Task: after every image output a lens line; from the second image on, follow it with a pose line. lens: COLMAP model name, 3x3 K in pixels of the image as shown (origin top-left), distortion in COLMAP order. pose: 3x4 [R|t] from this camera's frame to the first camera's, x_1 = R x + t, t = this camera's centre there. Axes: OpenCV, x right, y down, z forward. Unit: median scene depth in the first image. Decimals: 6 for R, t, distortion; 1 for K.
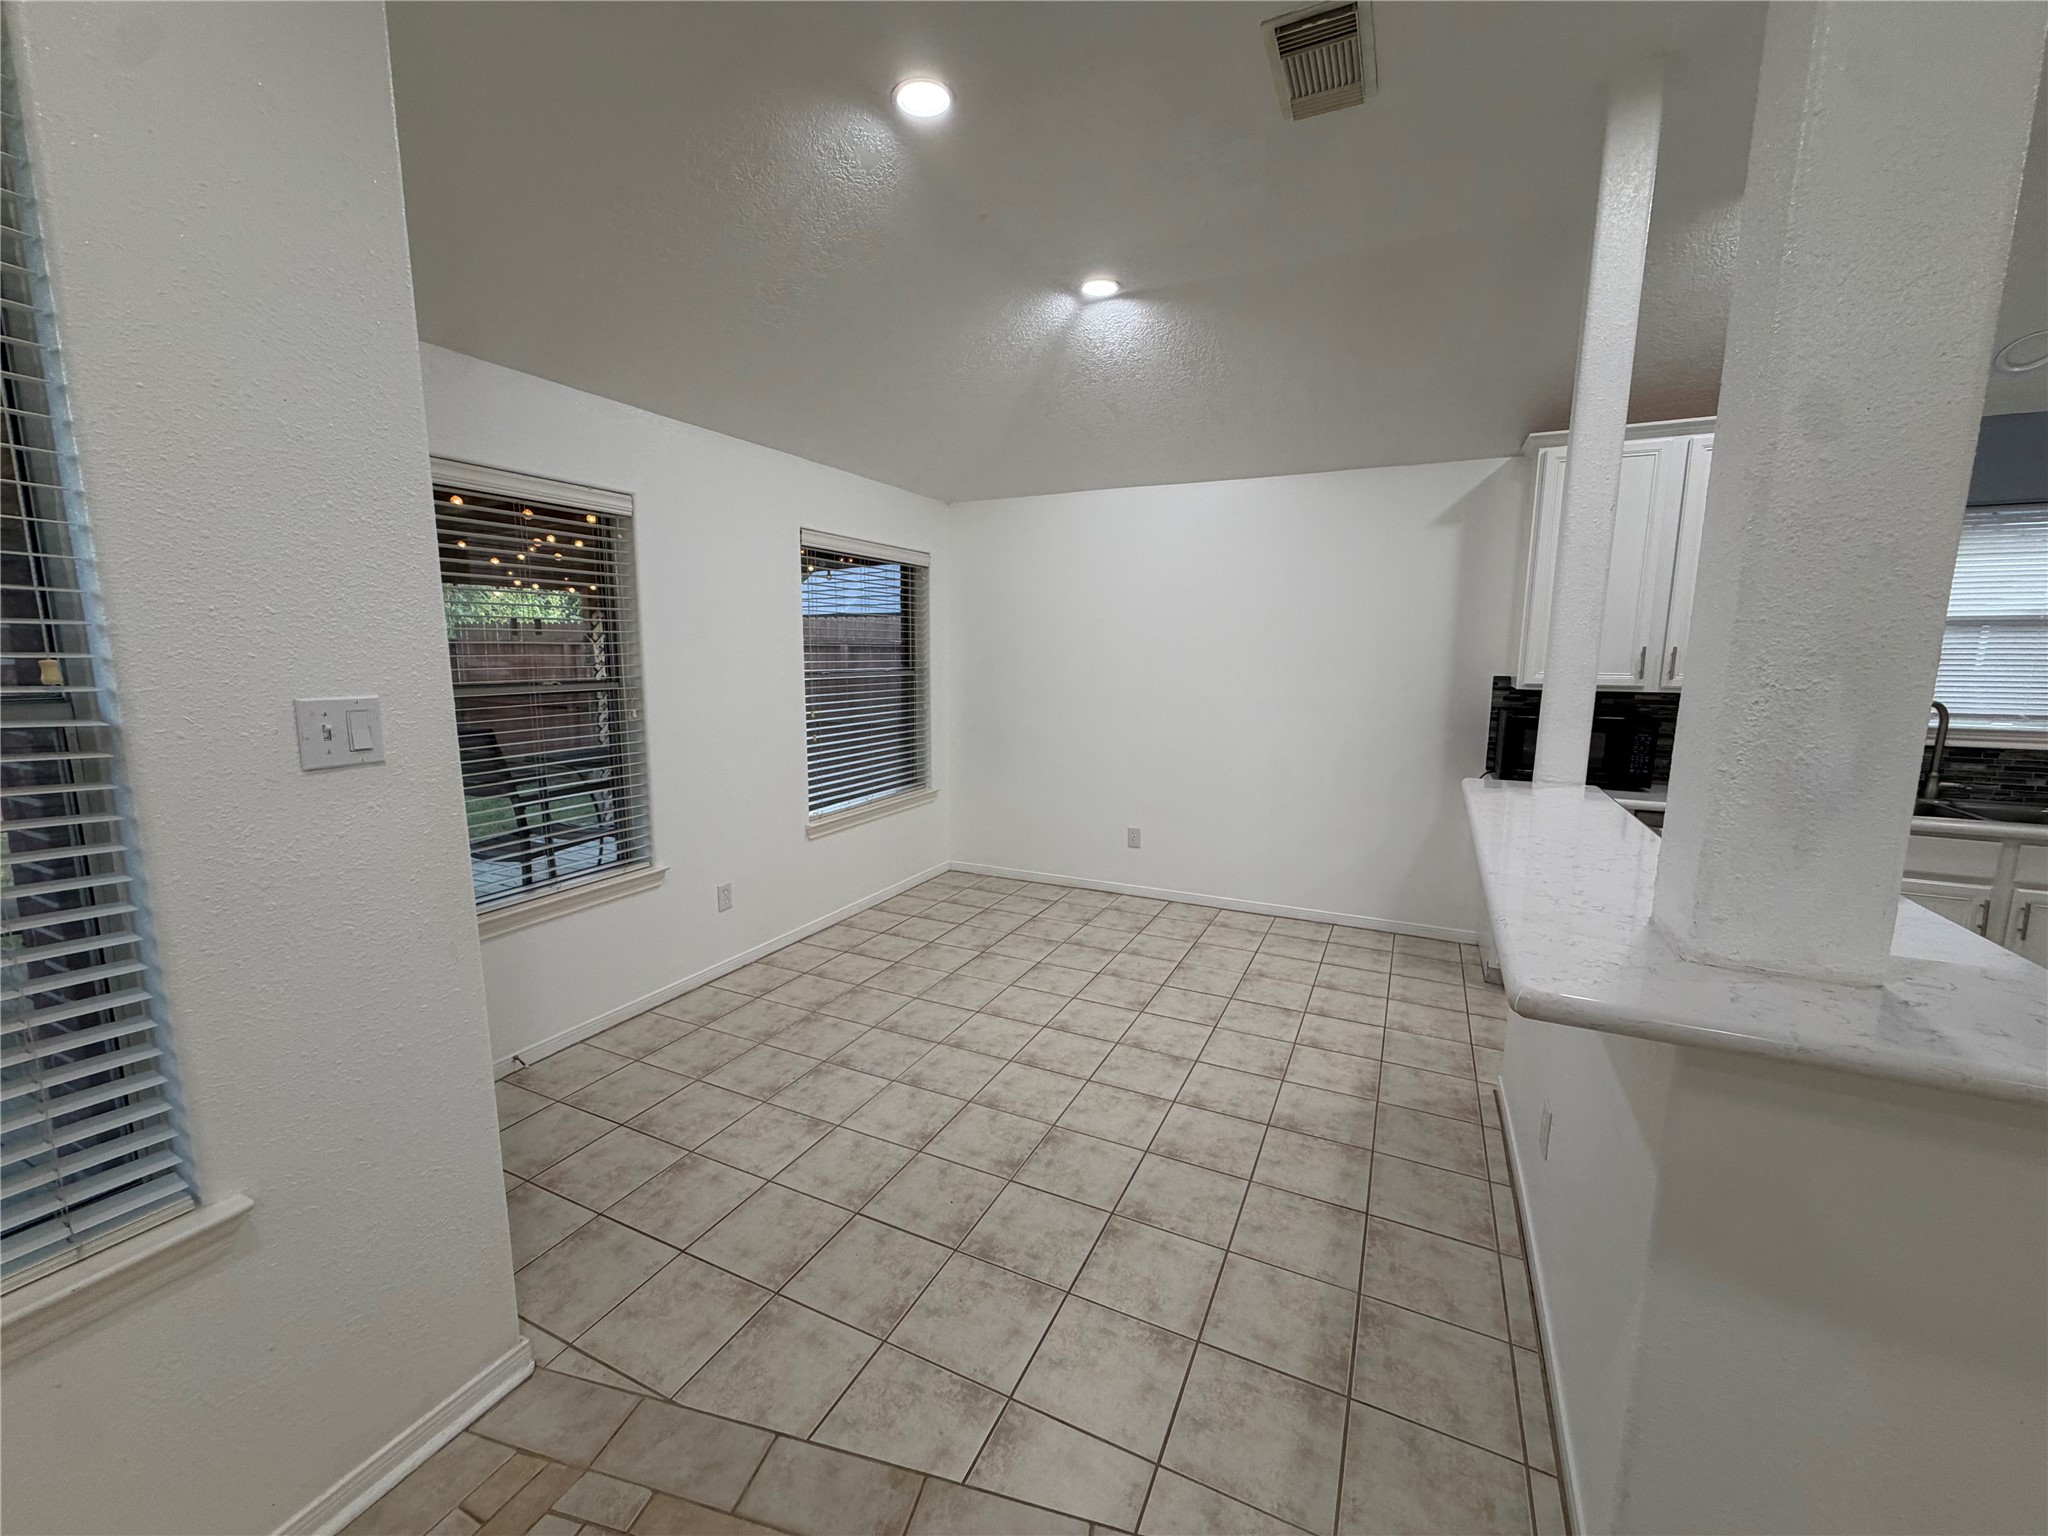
lens RADIAL K [[811.4, 0, 1007.3], [0, 811.4, 769.0], [0, 0, 1]] dist [-0.003061, -0.000175]
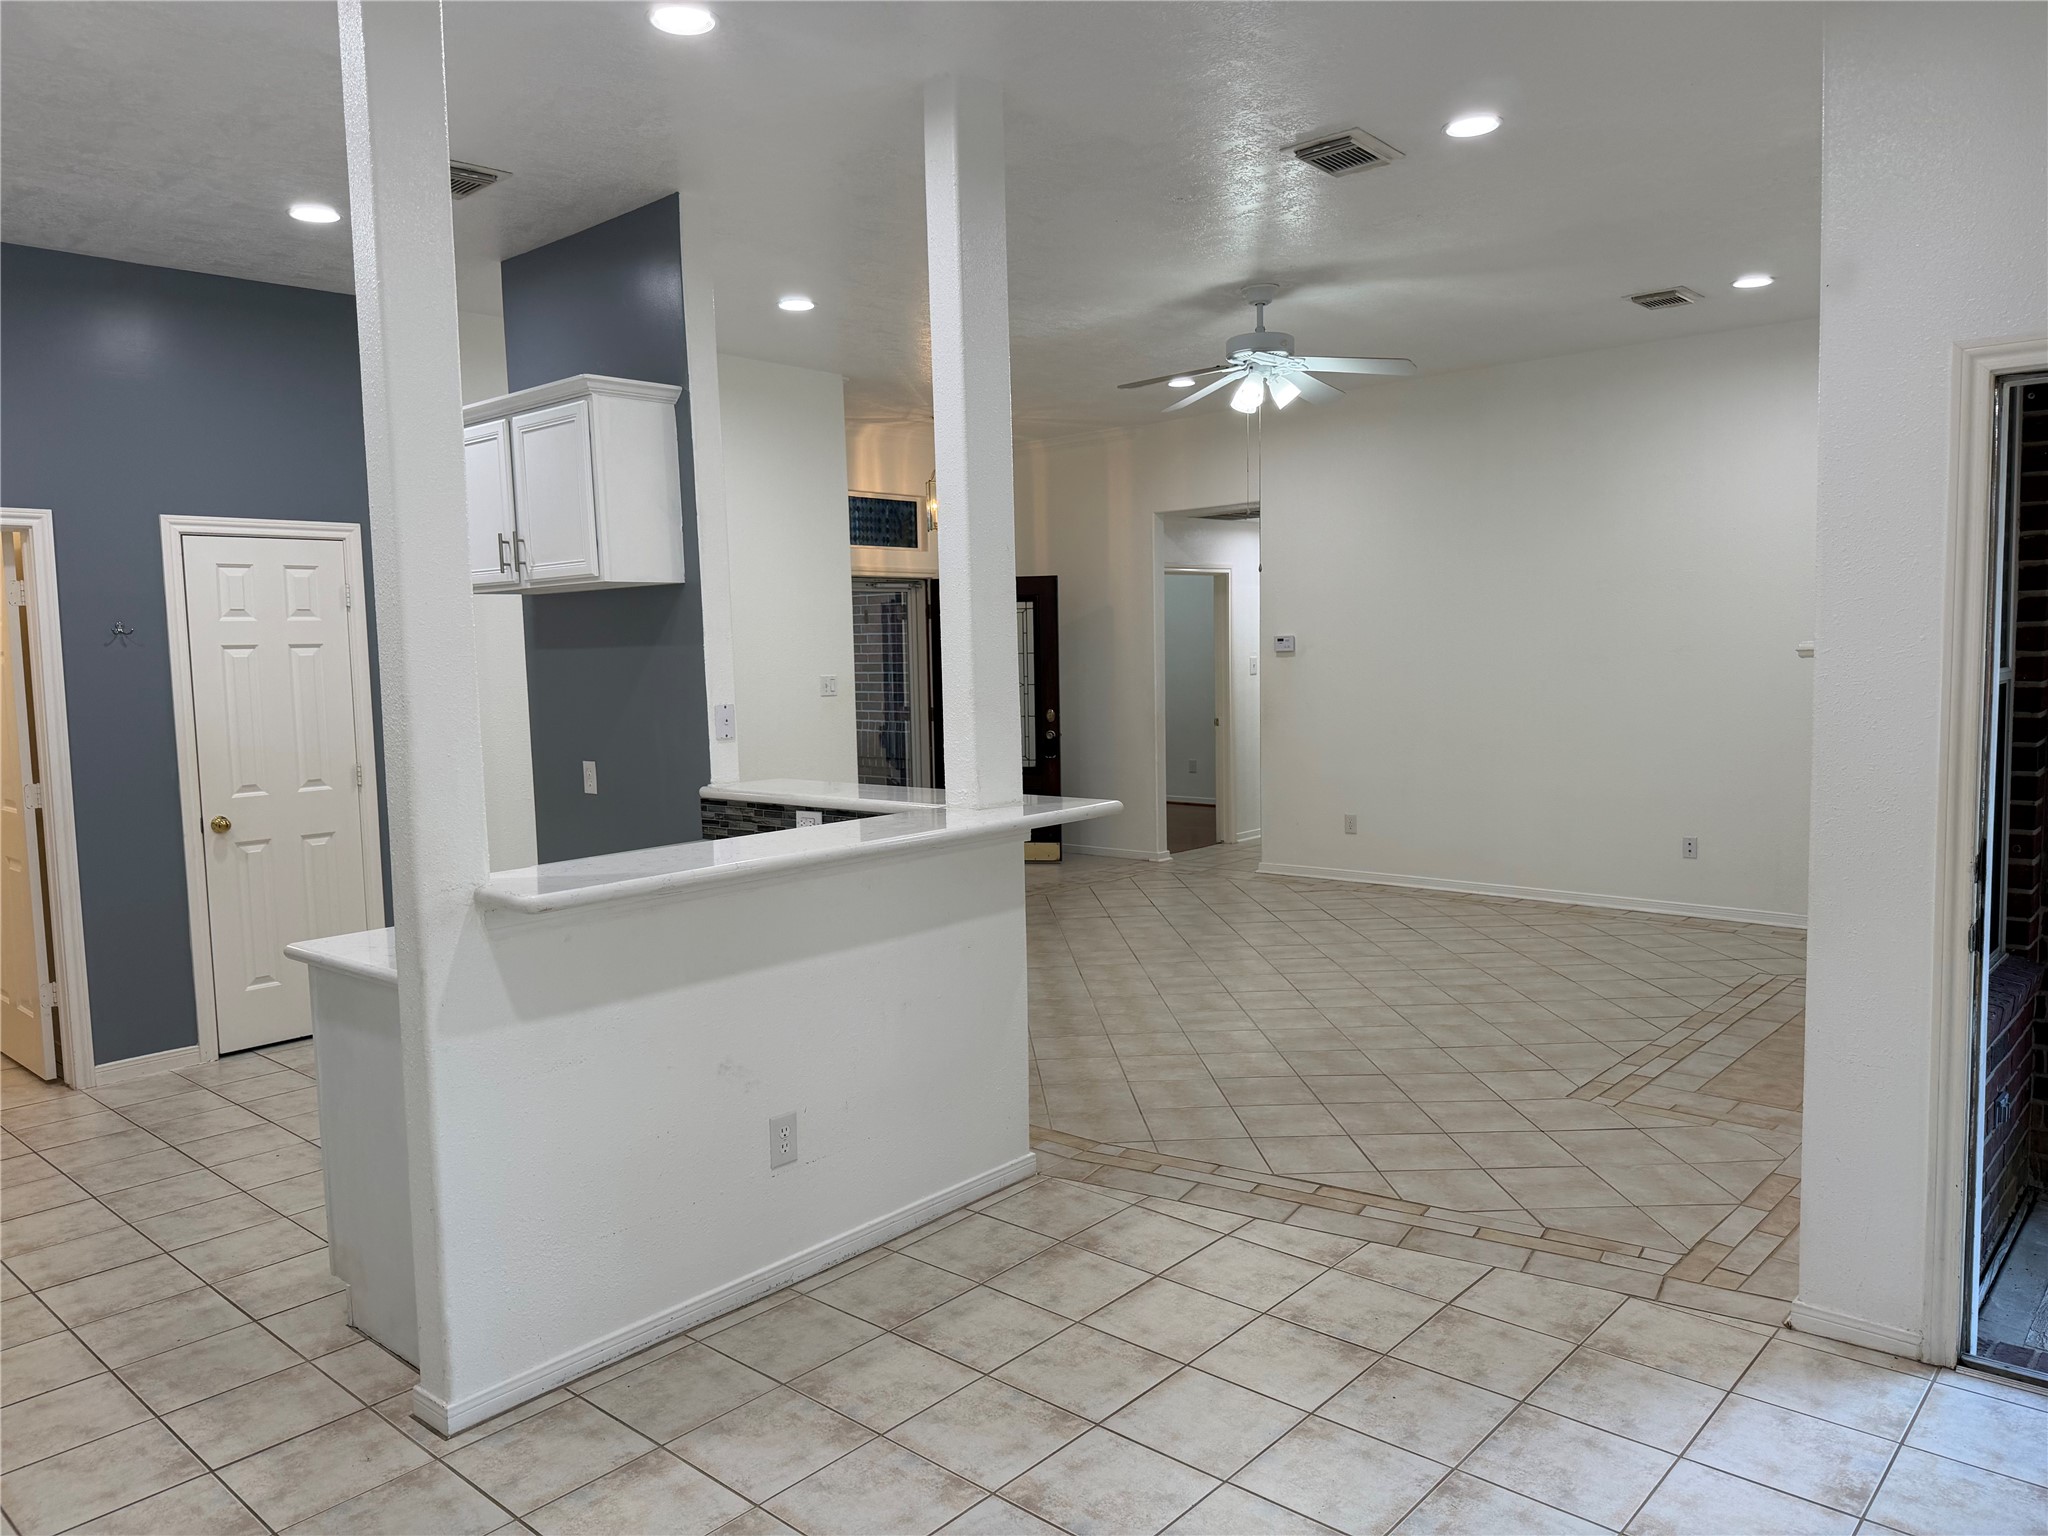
lens RADIAL K [[1415.5, 0, 990.5], [0, 1415.5, 761.0], [0, 0, 1]] dist [0.063933, -0.083684]
pose [[-0.958640, -0.005235, 0.284573, -0.056824], [0.062221, 0.971792, 0.227482, -0.247919], [-0.277737, 0.235780, -0.931273, 1.489546]]
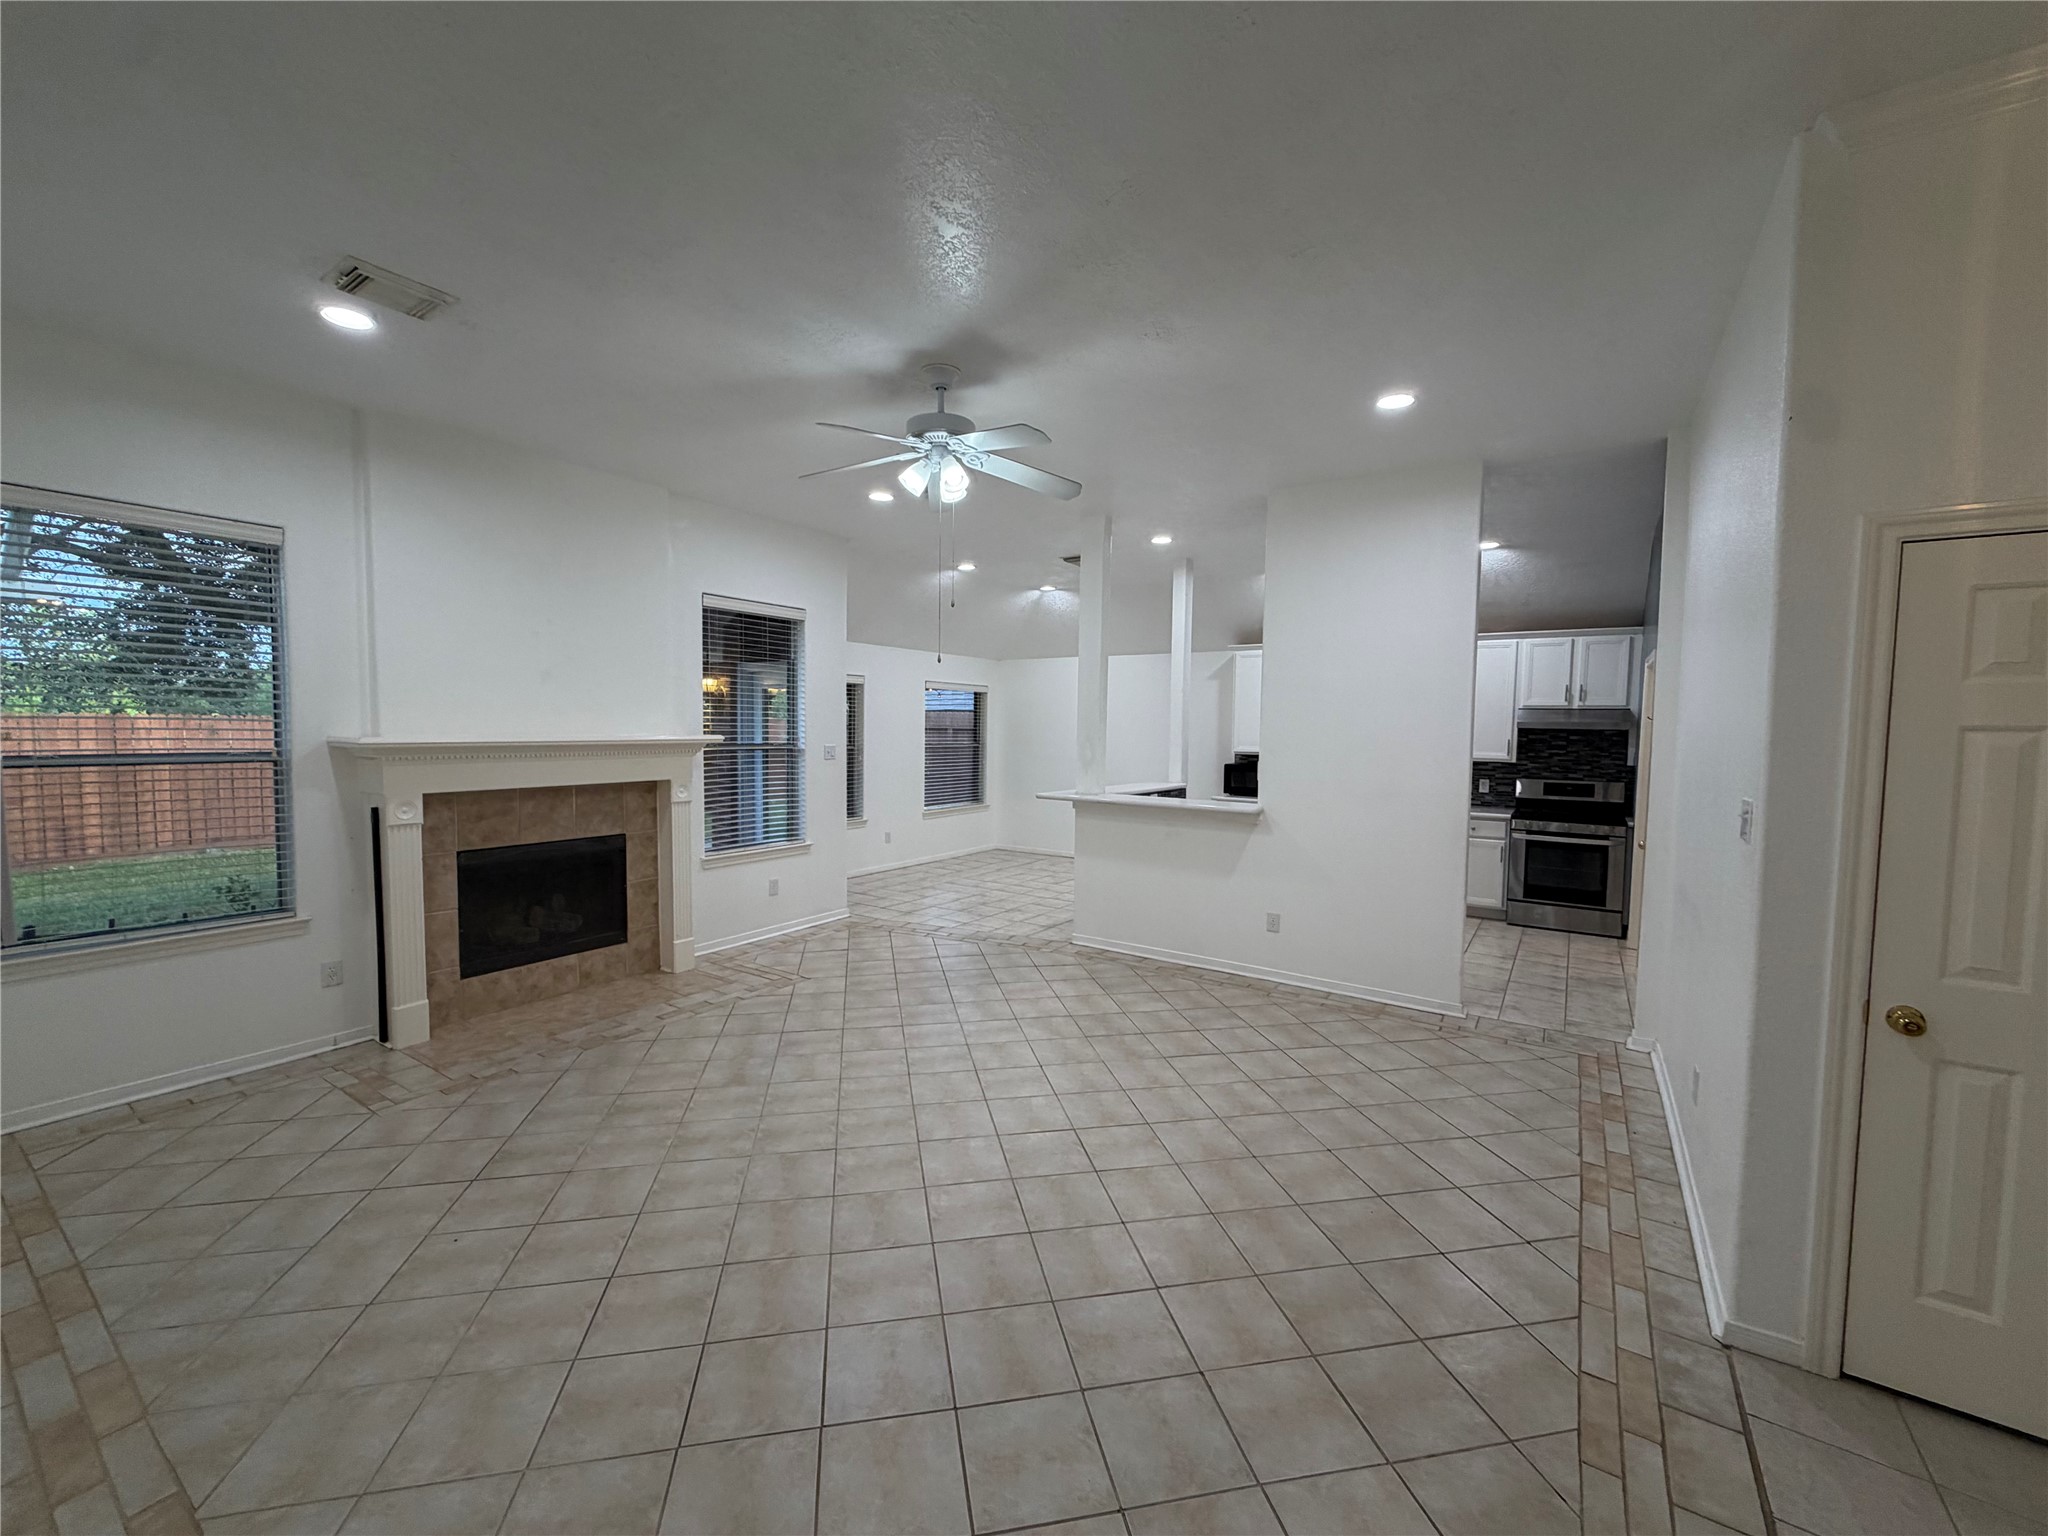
lens RADIAL K [[817.7, 0, 1014.4], [0, 817.7, 766.5], [0, 0, 1]] dist [0.000045, 0.000146]
pose [[0.990463, 0.014576, -0.137005, 0.385296], [-0.028201, 0.994783, -0.098039, 0.199427], [0.134861, 0.100968, 0.985707, -1.494912]]
